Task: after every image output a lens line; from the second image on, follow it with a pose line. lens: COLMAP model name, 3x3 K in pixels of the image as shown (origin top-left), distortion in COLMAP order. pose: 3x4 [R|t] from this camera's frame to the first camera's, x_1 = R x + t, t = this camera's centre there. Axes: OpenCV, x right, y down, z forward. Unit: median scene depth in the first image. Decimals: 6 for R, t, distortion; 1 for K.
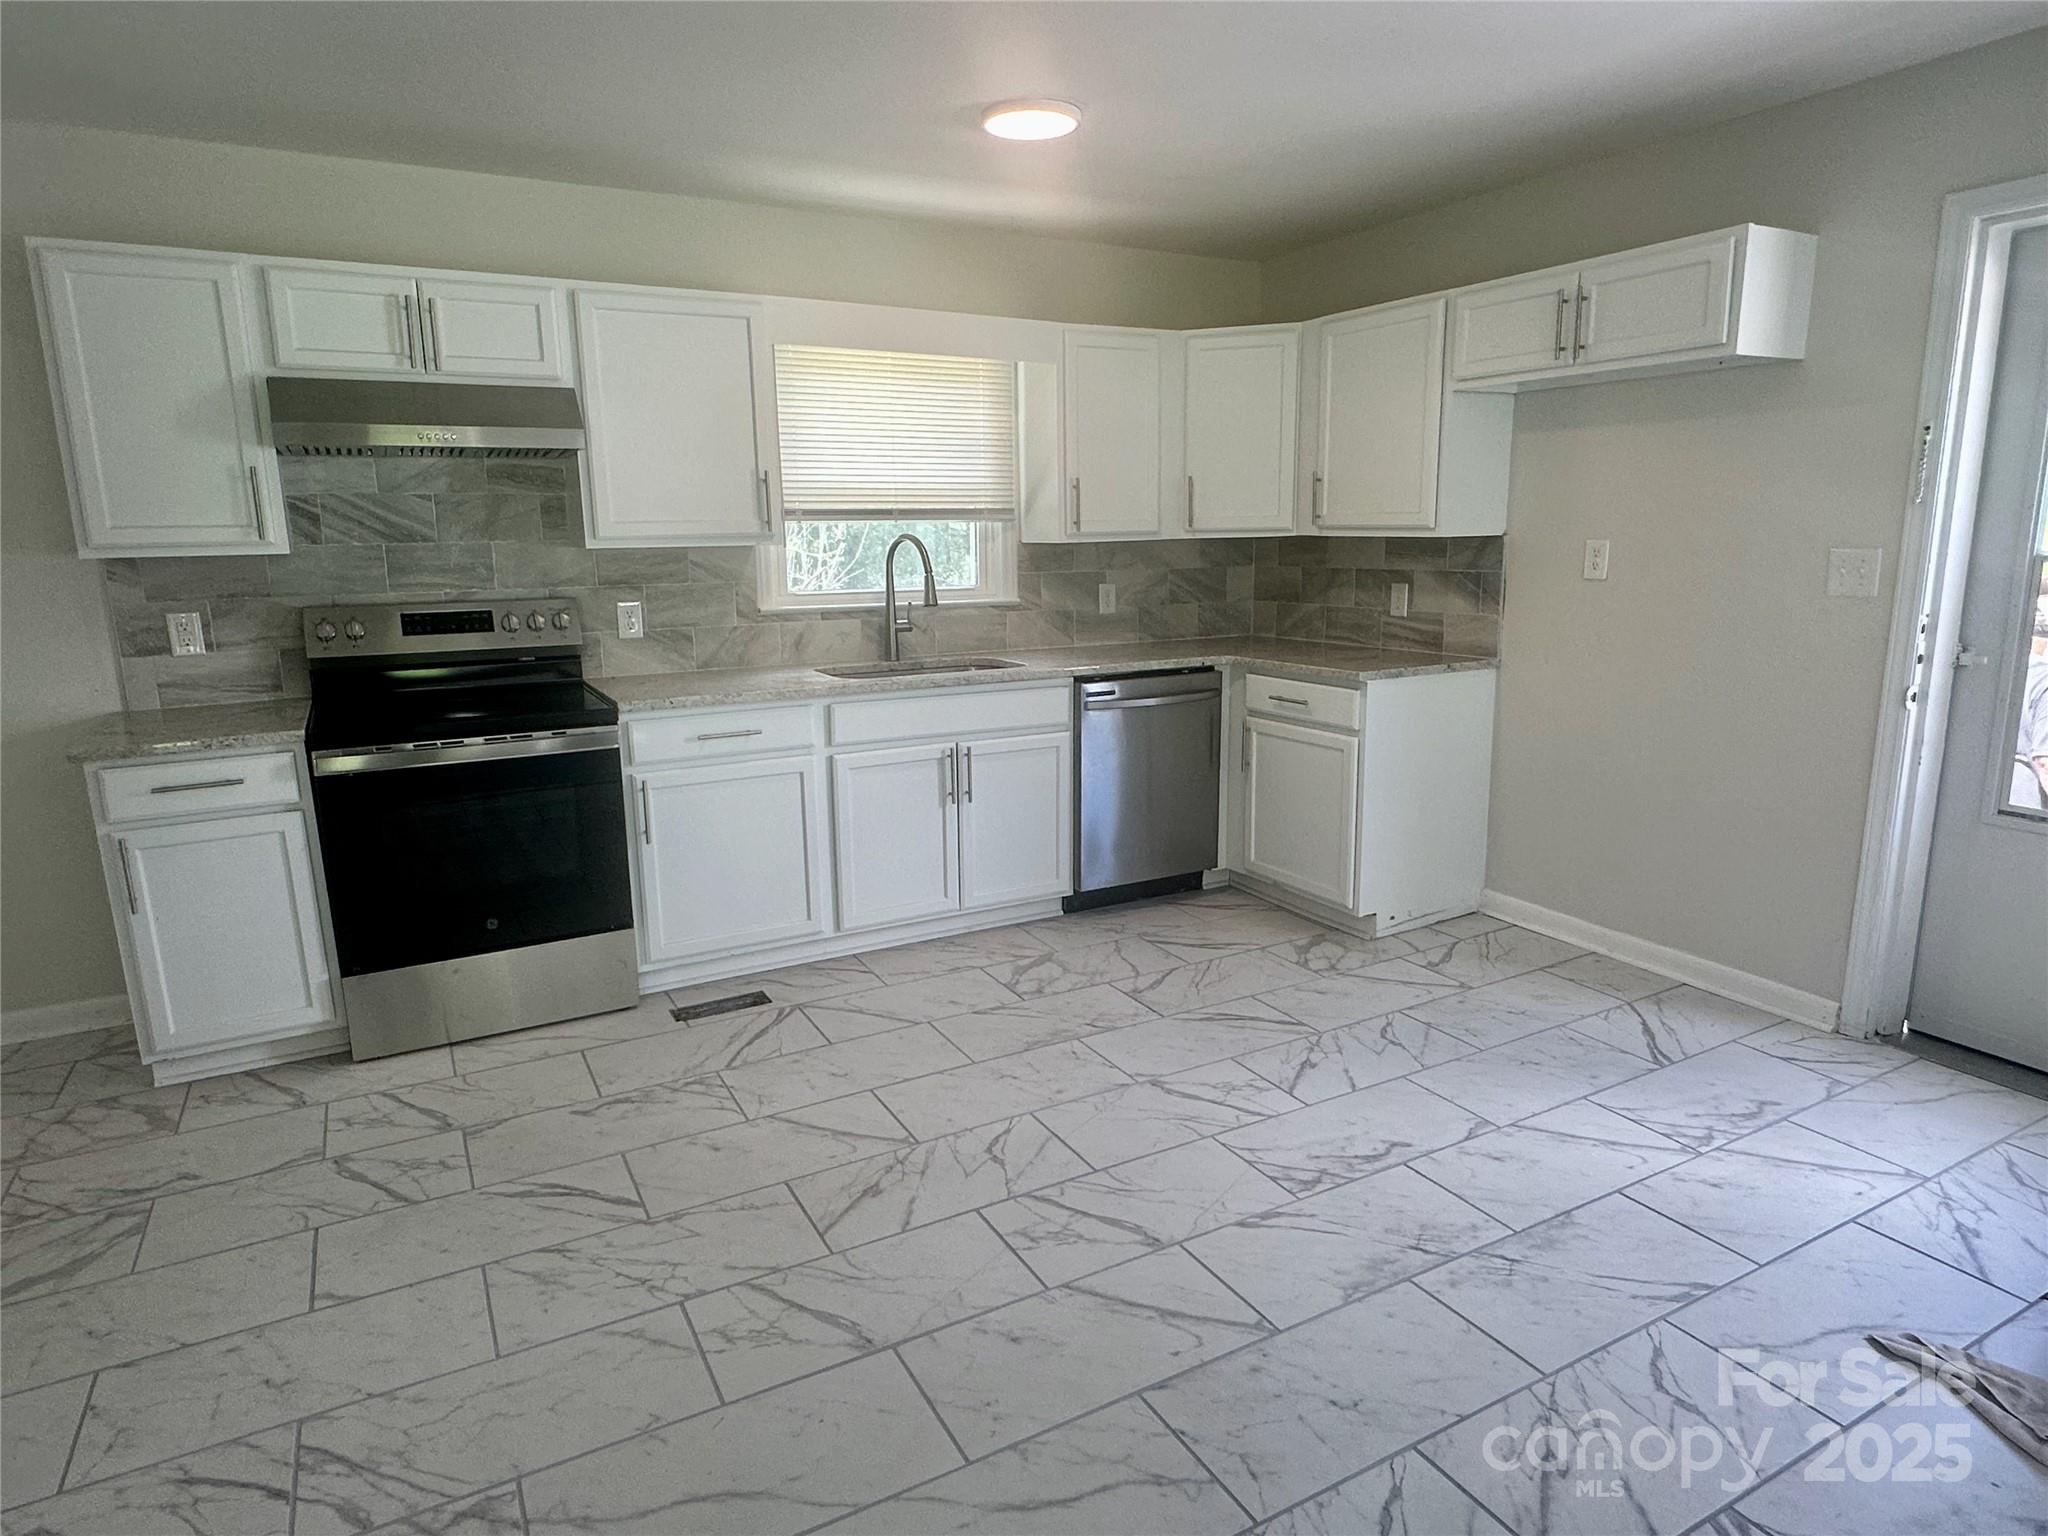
lens RADIAL K [[1194.4, 0, 1018.2], [0, 1194.4, 765.7], [0, 0, 1]] dist [-0.003288, -0.000010]
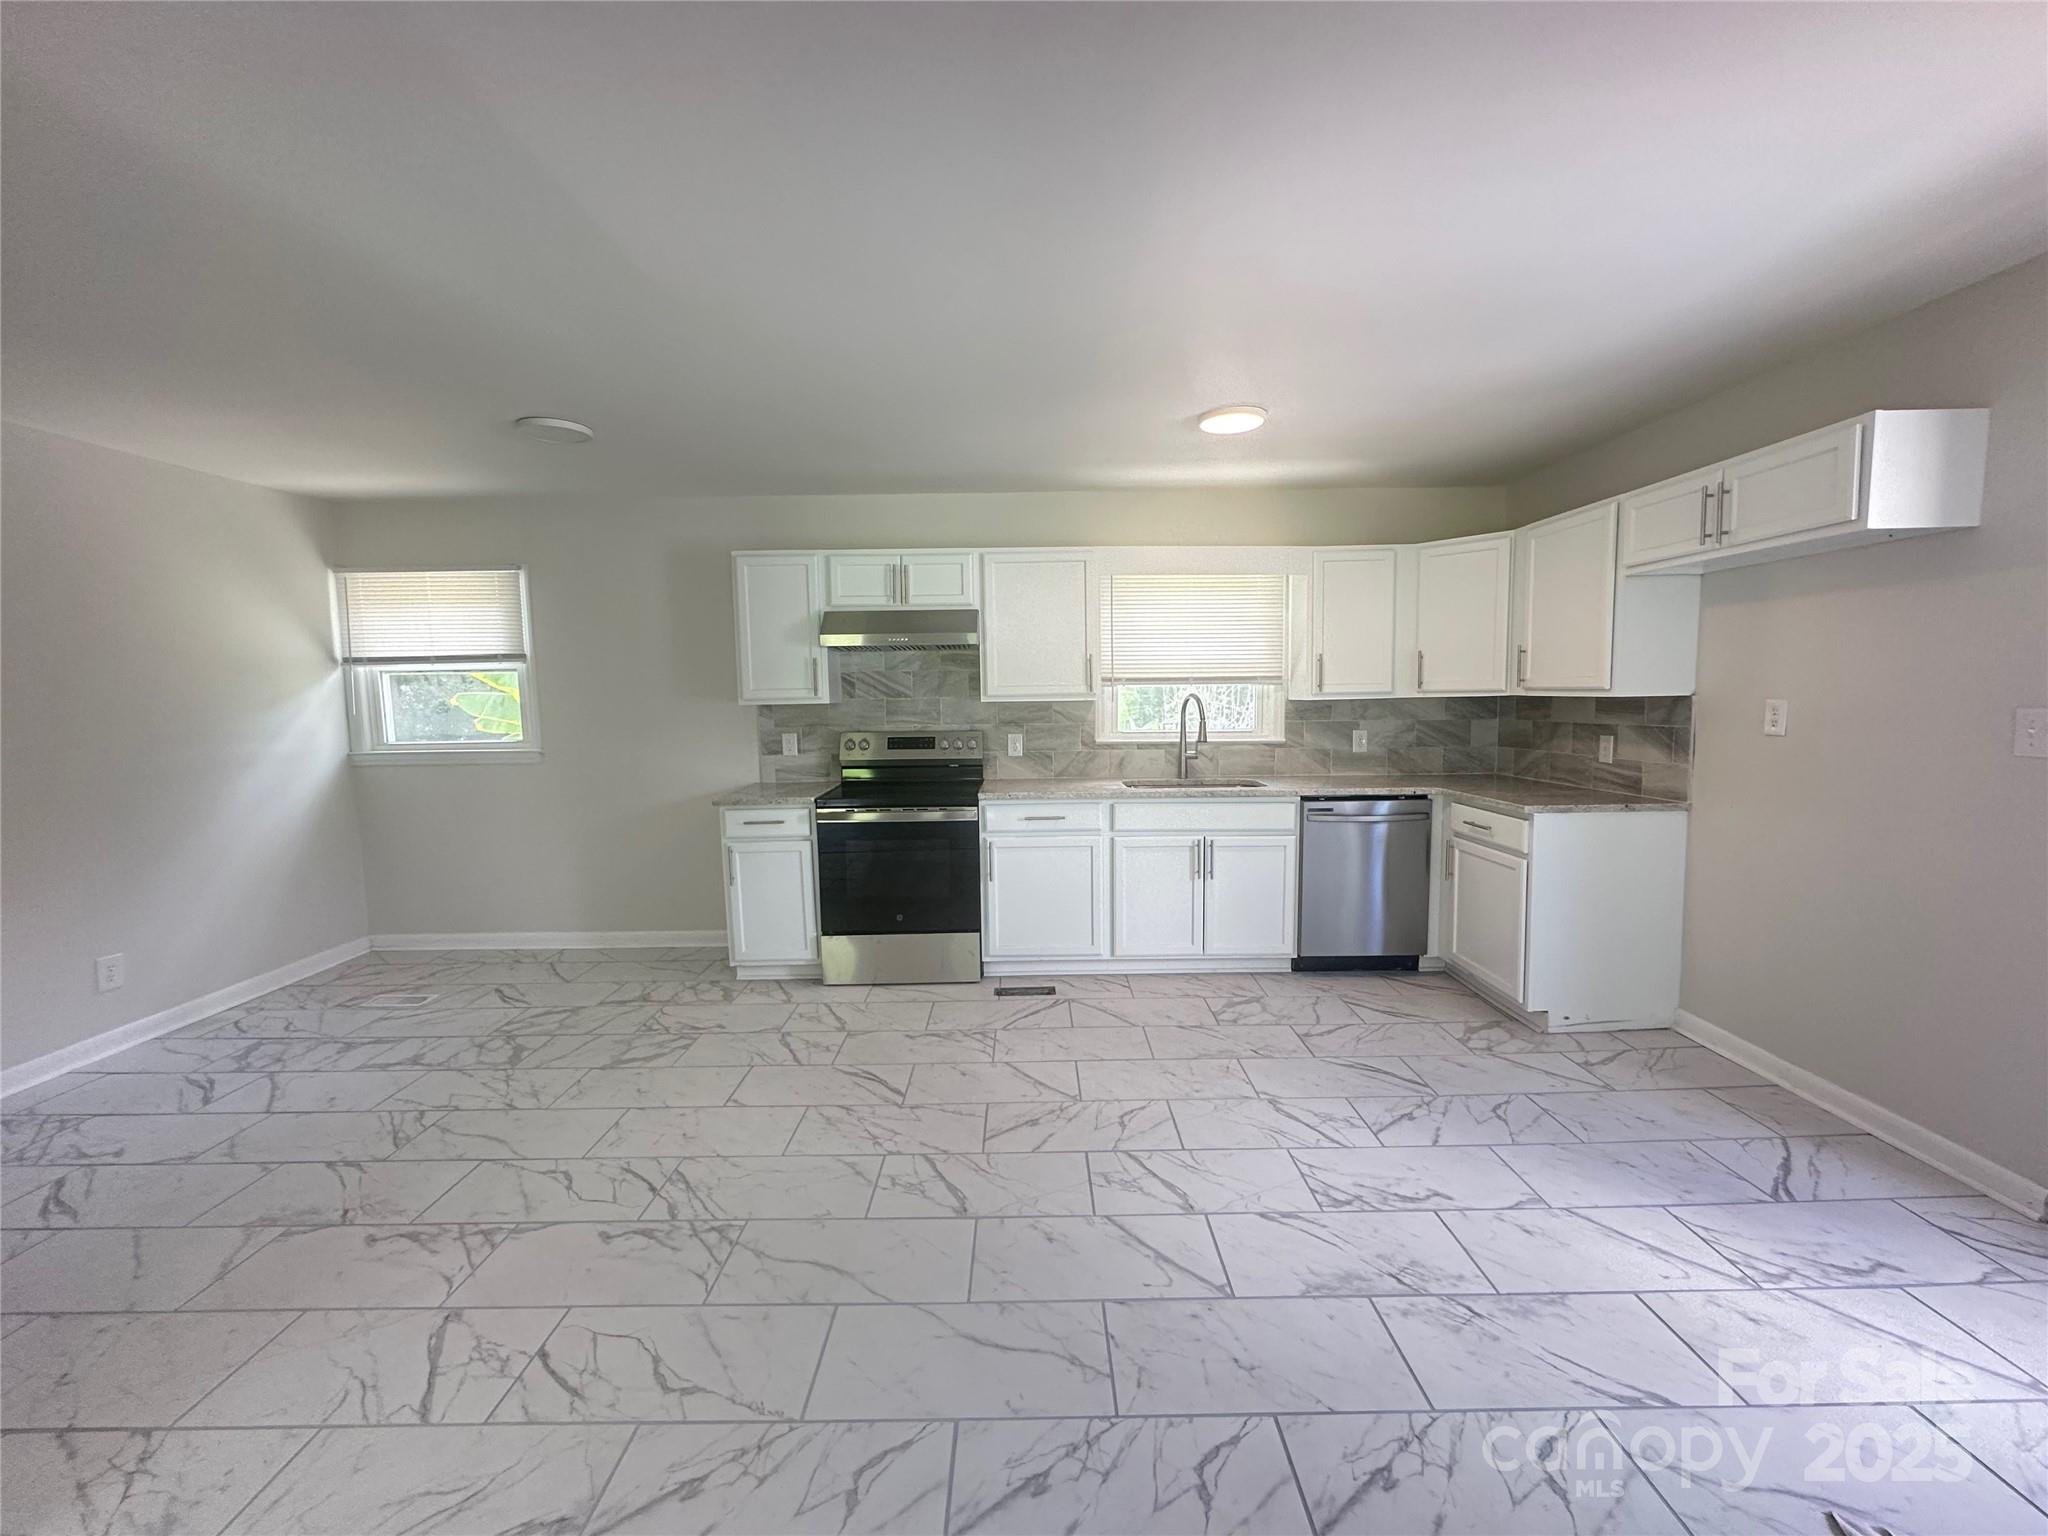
lens RADIAL K [[819.7, 0, 1026.1], [0, 819.7, 765.3], [0, 0, 1]] dist [-0.003252, 0.000170]
pose [[0.879614, 0.042854, -0.473754, 0.233982], [-0.091963, 0.992465, -0.080972, -0.005026], [0.466714, 0.114792, 0.876927, 0.024959]]
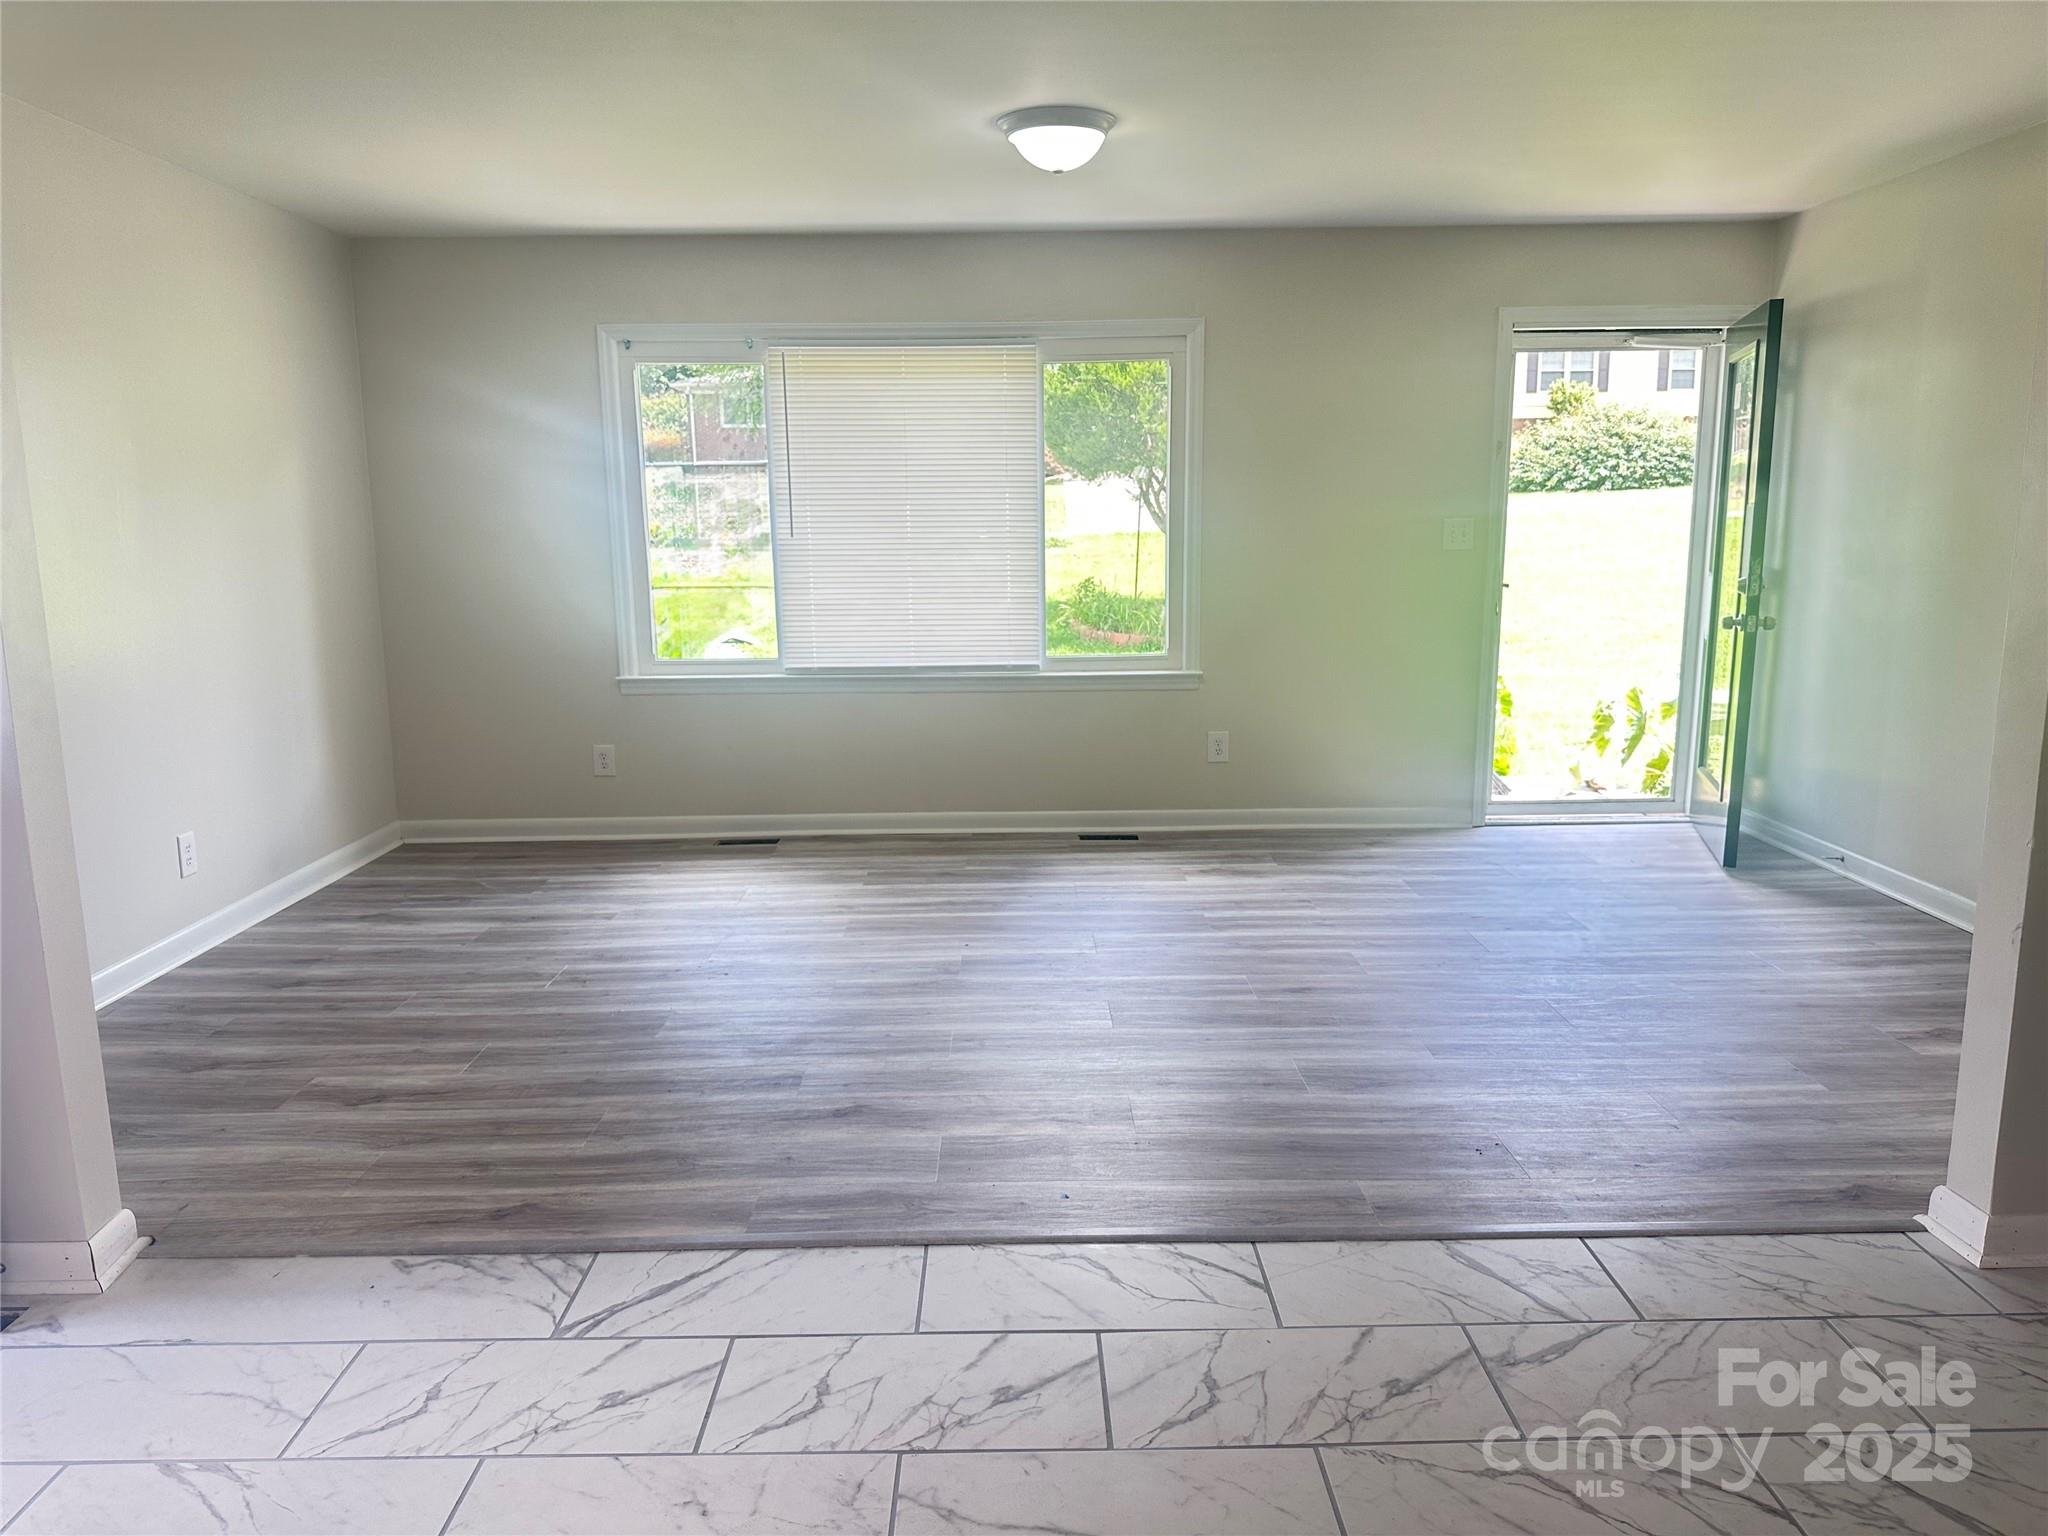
lens RADIAL K [[1433.2, 0, 1028.8], [0, 1433.2, 778.4], [0, 0, 1]] dist [0.168057, -0.304741]
pose [[-0.883820, -0.059378, 0.464044, -0.203657], [0.119270, 0.930536, 0.346232, -0.148980], [-0.452369, 0.361353, -0.815344, 0.801255]]
